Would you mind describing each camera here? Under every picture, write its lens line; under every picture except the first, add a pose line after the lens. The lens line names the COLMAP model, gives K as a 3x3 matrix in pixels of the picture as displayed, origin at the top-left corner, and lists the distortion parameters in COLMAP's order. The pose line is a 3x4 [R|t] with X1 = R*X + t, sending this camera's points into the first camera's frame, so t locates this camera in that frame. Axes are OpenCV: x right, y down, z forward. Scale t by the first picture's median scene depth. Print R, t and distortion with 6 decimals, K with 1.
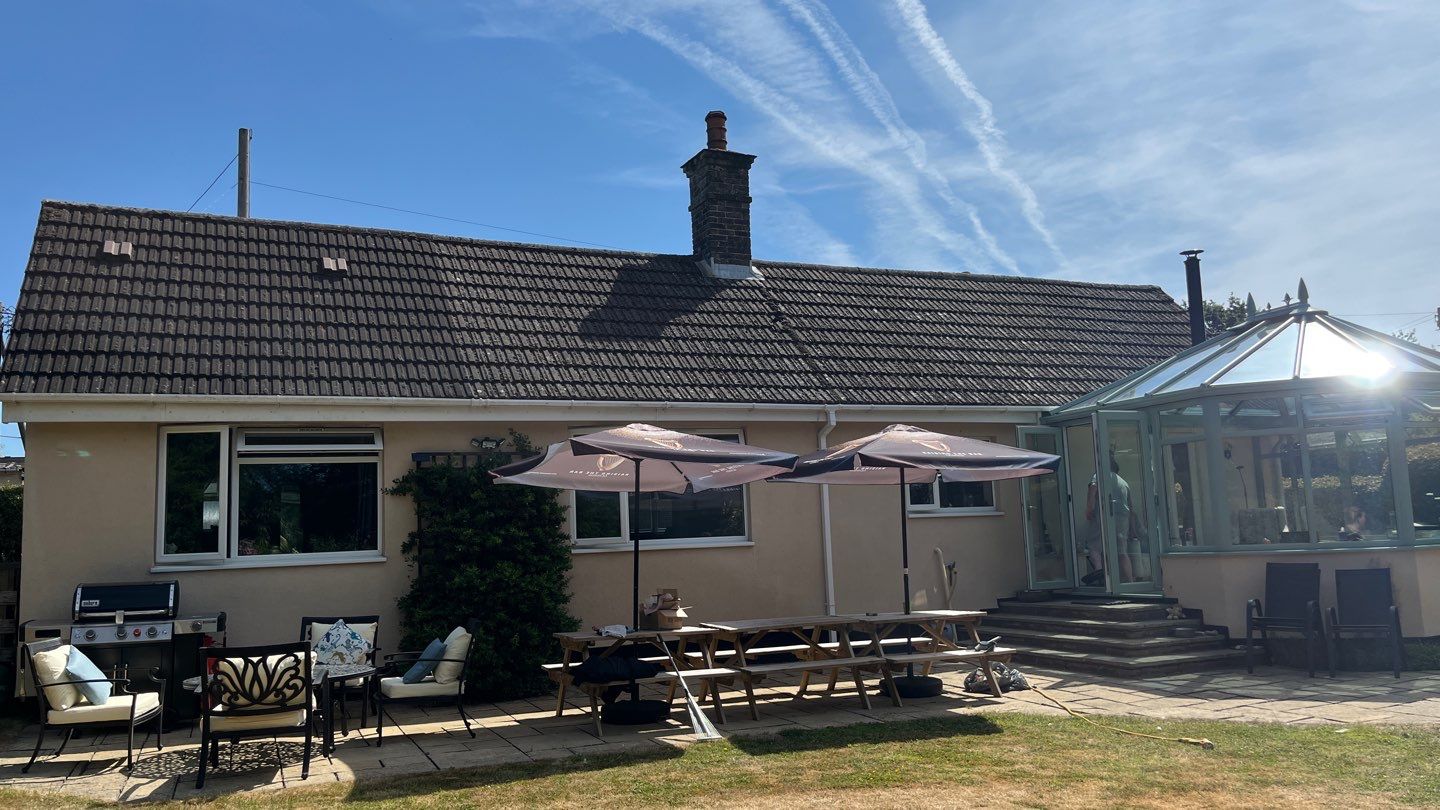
lens RADIAL K [[1070.7, 0, 717.4], [0, 1070.7, 408.0], [0, 0, 1]] dist [0.010835, -0.001377]
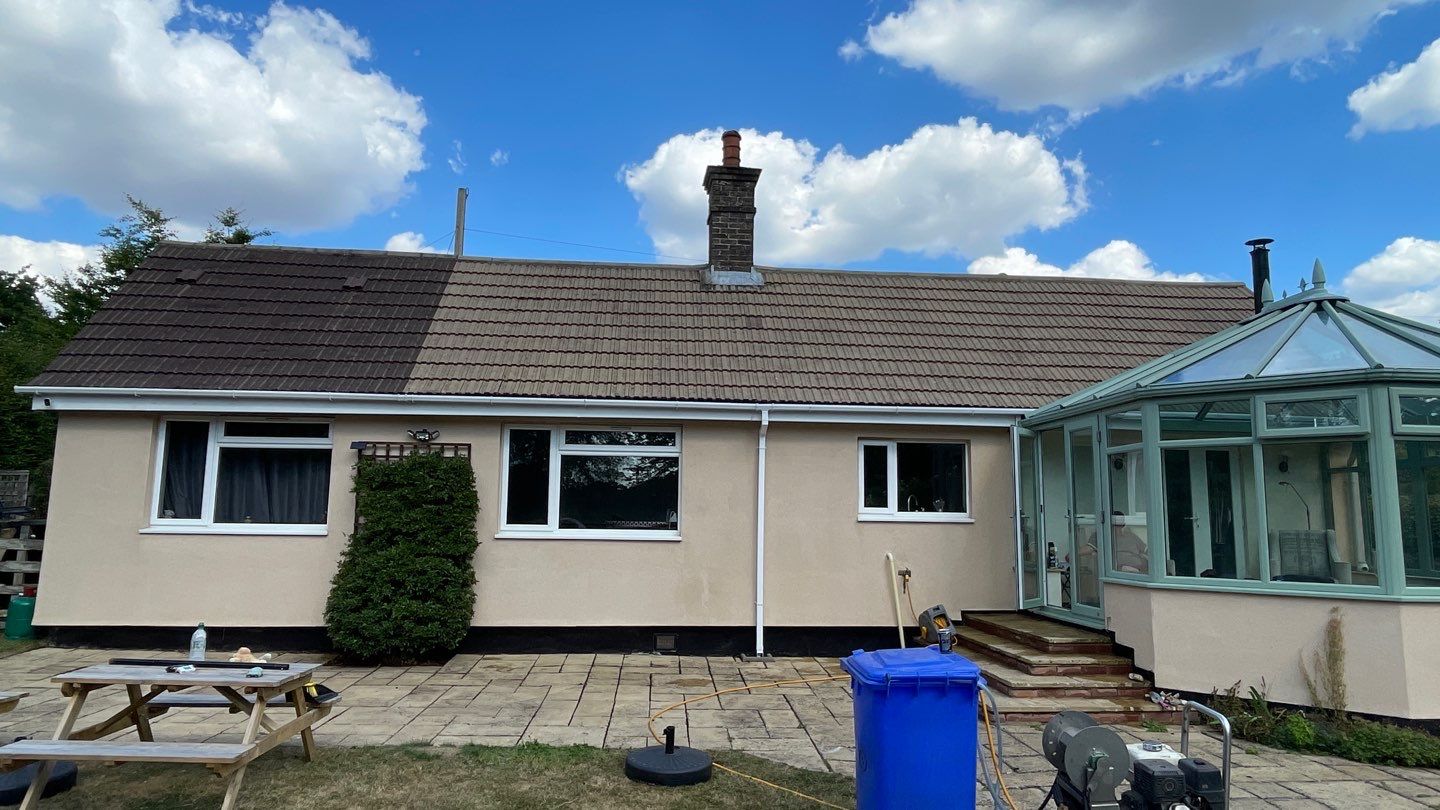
lens RADIAL K [[857.6, 0, 723.1], [0, 857.6, 404.7], [0, 0, 1]] dist [-0.006612, 0.002172]
pose [[0.945975, 0.011710, -0.324028, 0.281131], [-0.013527, 0.999903, -0.003356, 0.000545], [0.323957, 0.007558, 0.946042, 0.194484]]
